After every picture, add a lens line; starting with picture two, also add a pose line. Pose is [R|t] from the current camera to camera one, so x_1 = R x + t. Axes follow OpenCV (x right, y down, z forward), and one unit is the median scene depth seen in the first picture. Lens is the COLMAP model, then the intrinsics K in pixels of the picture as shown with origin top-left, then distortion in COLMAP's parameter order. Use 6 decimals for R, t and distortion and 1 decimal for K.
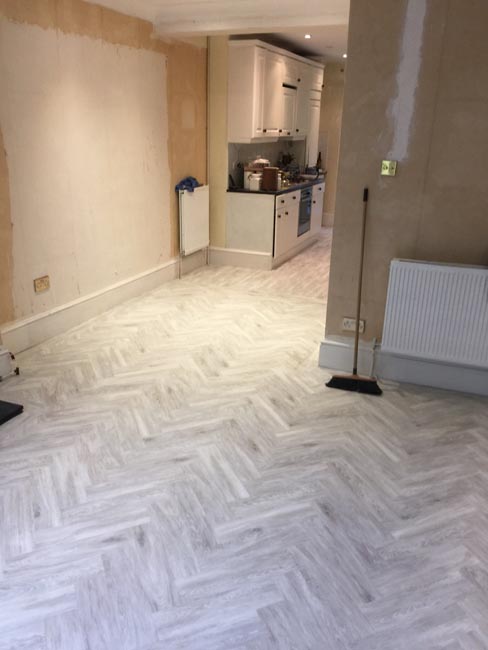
lens RADIAL K [[549.3, 0, 241.3], [0, 549.3, 327.2], [0, 0, 1]] dist [0.091473, -0.155504]
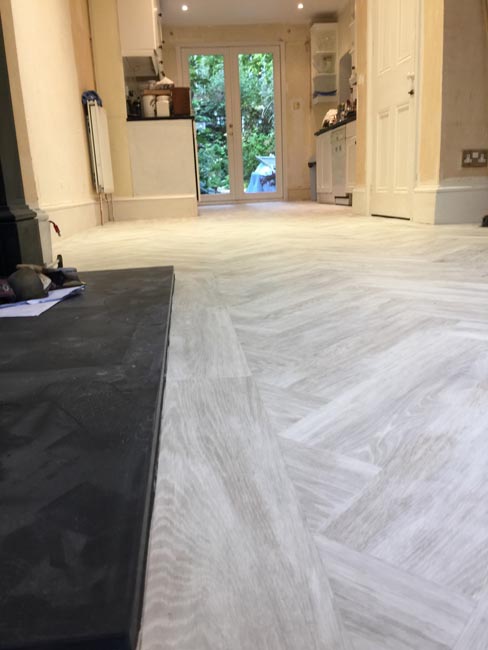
lens RADIAL K [[549.3, 0, 241.3], [0, 549.3, 327.2], [0, 0, 1]] dist [0.091473, -0.155504]
pose [[0.876221, -0.172094, 0.450133, -0.504941], [0.221007, 0.973546, -0.058006, 0.209734], [-0.428243, 0.150309, 0.891075, 0.479204]]
